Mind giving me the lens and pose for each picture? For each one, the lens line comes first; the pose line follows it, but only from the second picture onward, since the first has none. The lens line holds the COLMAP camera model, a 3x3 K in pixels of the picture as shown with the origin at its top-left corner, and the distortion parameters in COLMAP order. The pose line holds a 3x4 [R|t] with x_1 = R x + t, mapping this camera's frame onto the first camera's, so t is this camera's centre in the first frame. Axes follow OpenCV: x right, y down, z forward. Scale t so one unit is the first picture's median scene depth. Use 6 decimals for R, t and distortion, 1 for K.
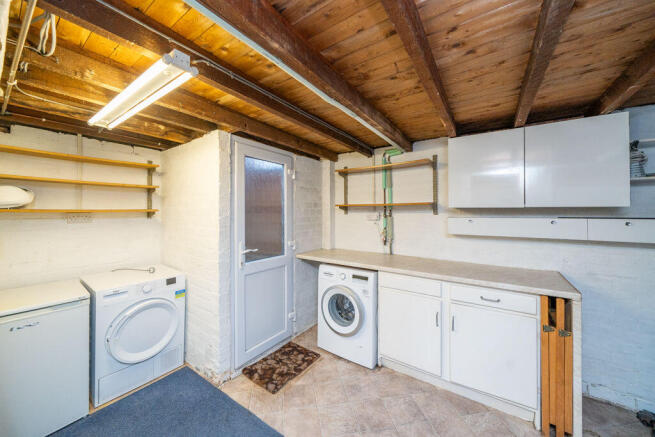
lens RADIAL K [[230.0, 0, 324.5], [0, 230.0, 209.1], [0, 0, 1]] dist [-0.012809, 0.000972]
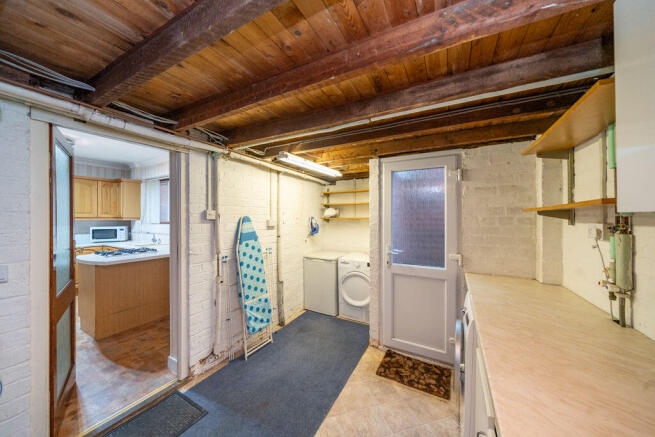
lens RADIAL K [[230.0, 0, 325.8], [0, 230.0, 218.6], [0, 0, 1]] dist [-0.012809, 0.000972]
pose [[0.098646, 0.000728, -0.995122, 0.815410], [0.011876, 0.999928, 0.001909, -0.000522], [0.995052, -0.012006, 0.098630, 0.554536]]
